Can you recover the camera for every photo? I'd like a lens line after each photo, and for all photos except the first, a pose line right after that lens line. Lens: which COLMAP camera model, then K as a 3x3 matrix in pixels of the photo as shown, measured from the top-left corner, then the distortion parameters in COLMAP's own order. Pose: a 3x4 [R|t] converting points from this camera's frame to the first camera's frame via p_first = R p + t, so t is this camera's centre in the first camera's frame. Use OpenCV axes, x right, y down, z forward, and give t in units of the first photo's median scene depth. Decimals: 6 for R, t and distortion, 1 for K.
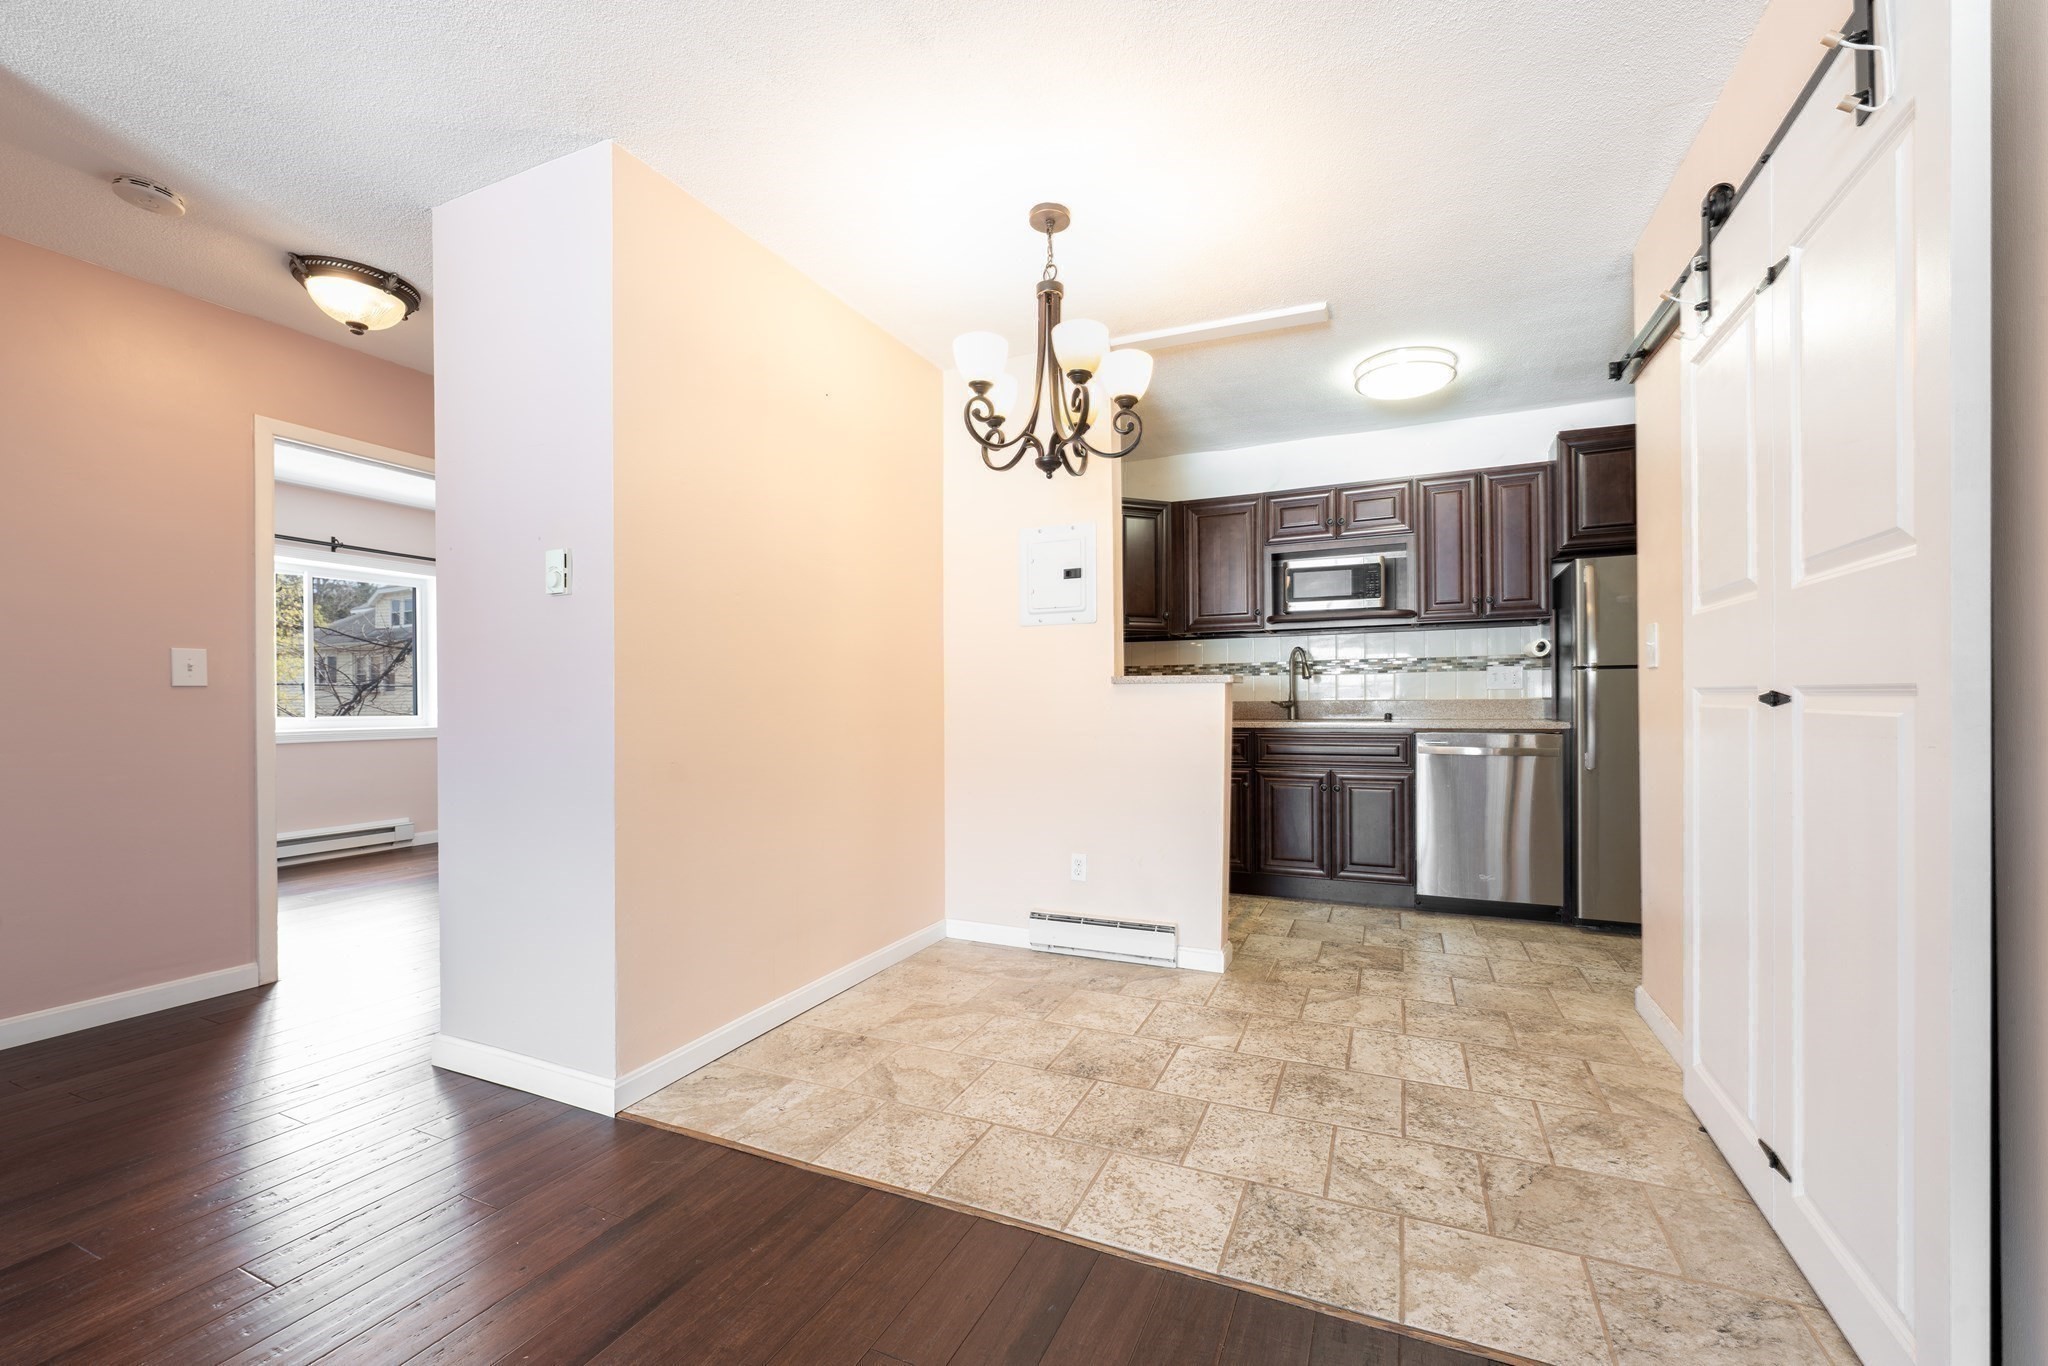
lens RADIAL K [[811.2, 0, 1052.0], [0, 811.2, 703.5], [0, 0, 1]] dist [0.001042, -0.000159]
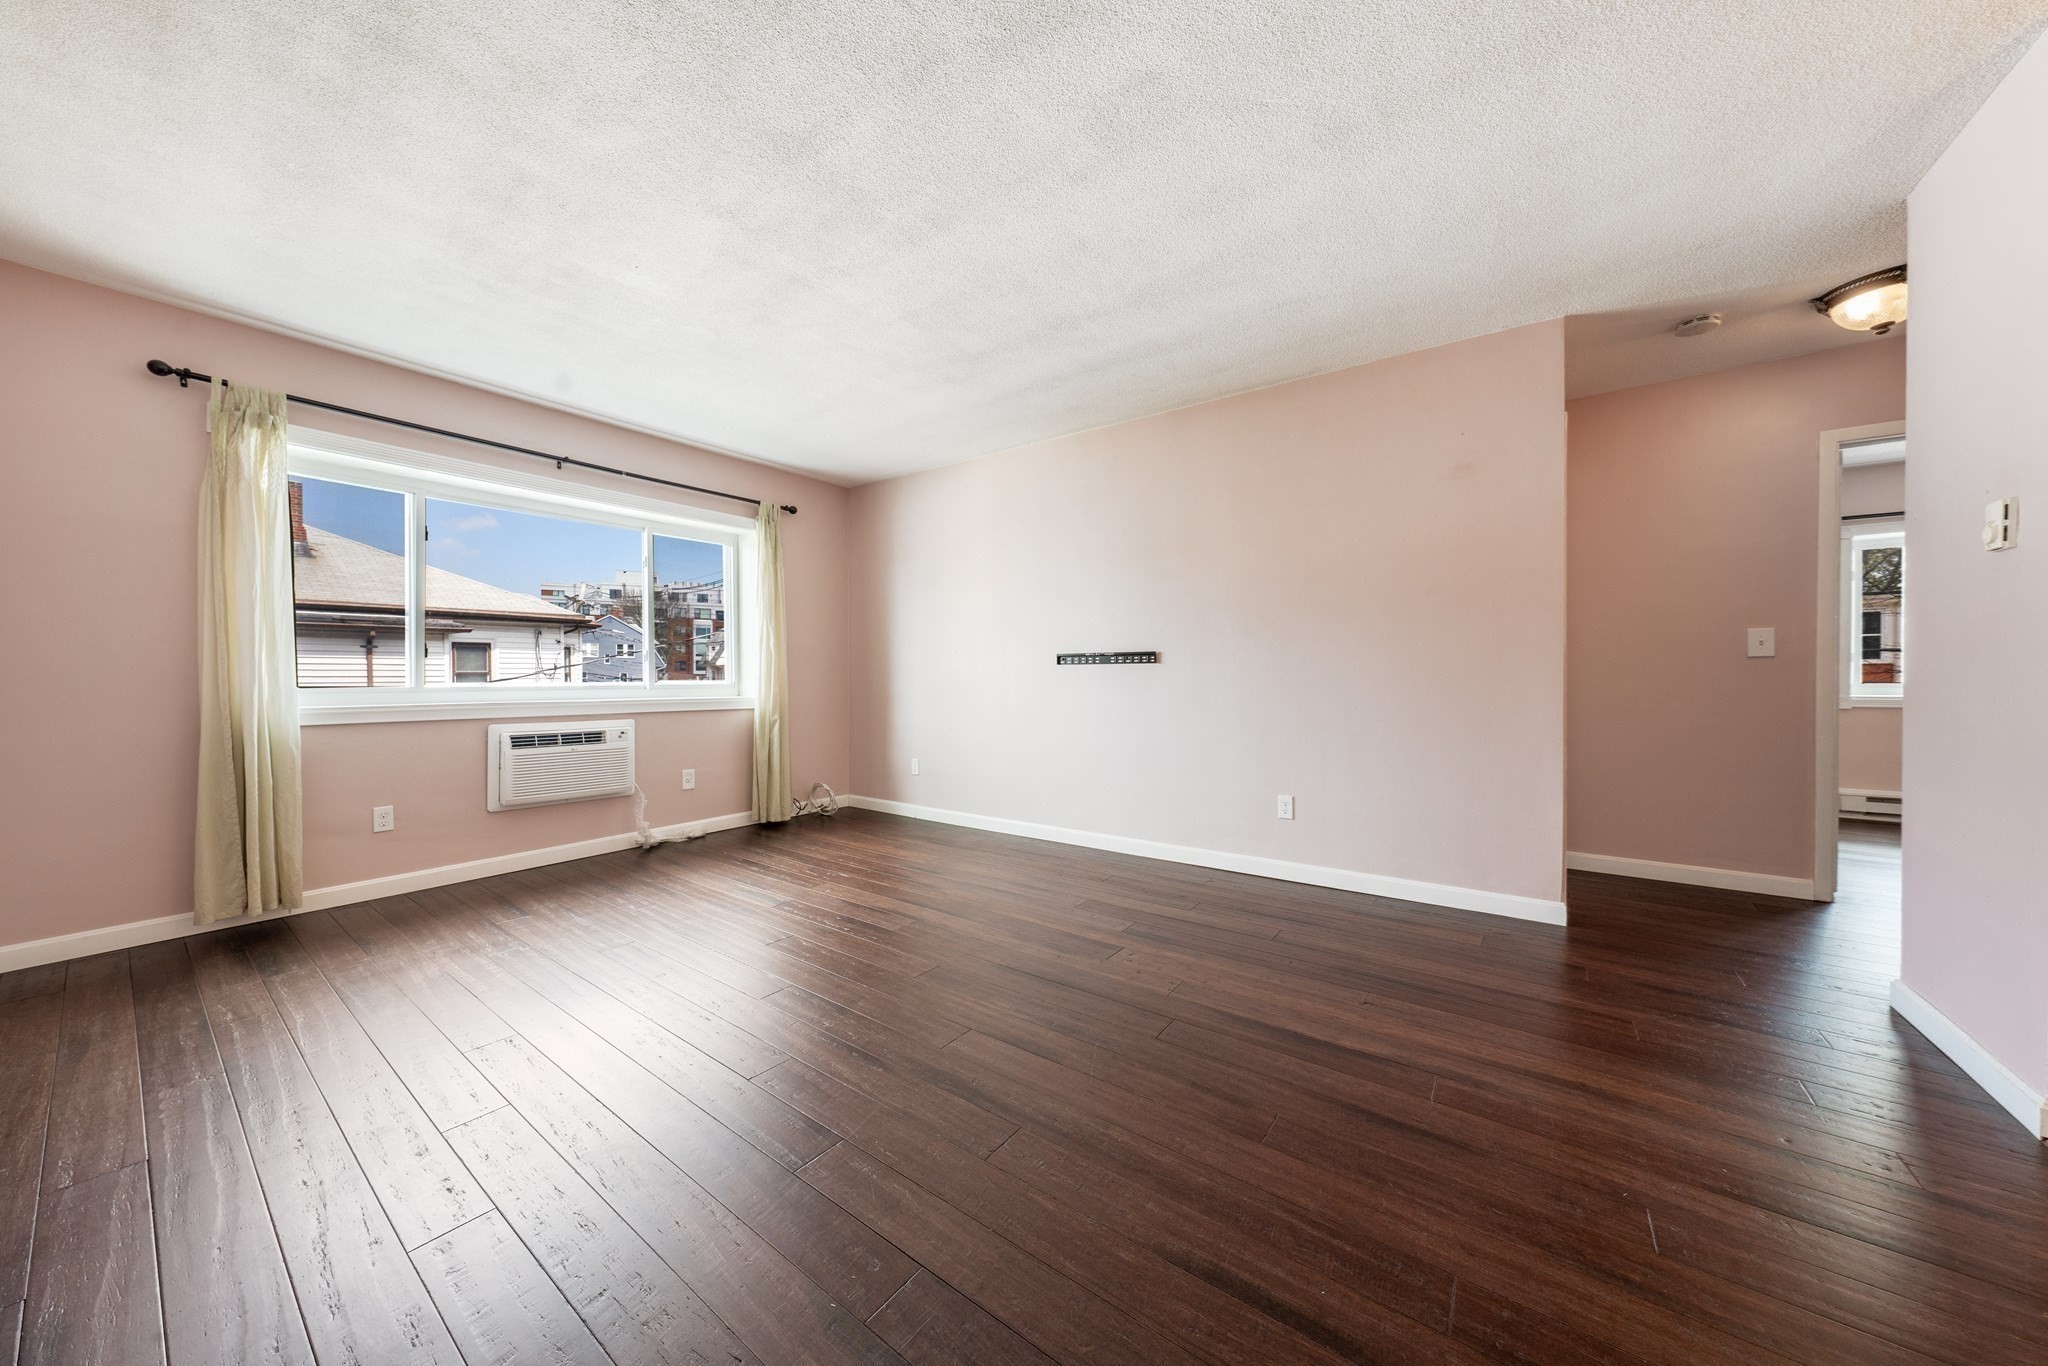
lens RADIAL K [[688.7, 0, 1020.5], [0, 688.7, 685.1], [0, 0, 1]] dist [-0.004466, 0.000407]
pose [[-0.228138, 0.015859, -0.973500, 0.321952], [0.008131, 0.999864, 0.014383, -0.000251], [0.973595, -0.004634, -0.228236, 0.070701]]
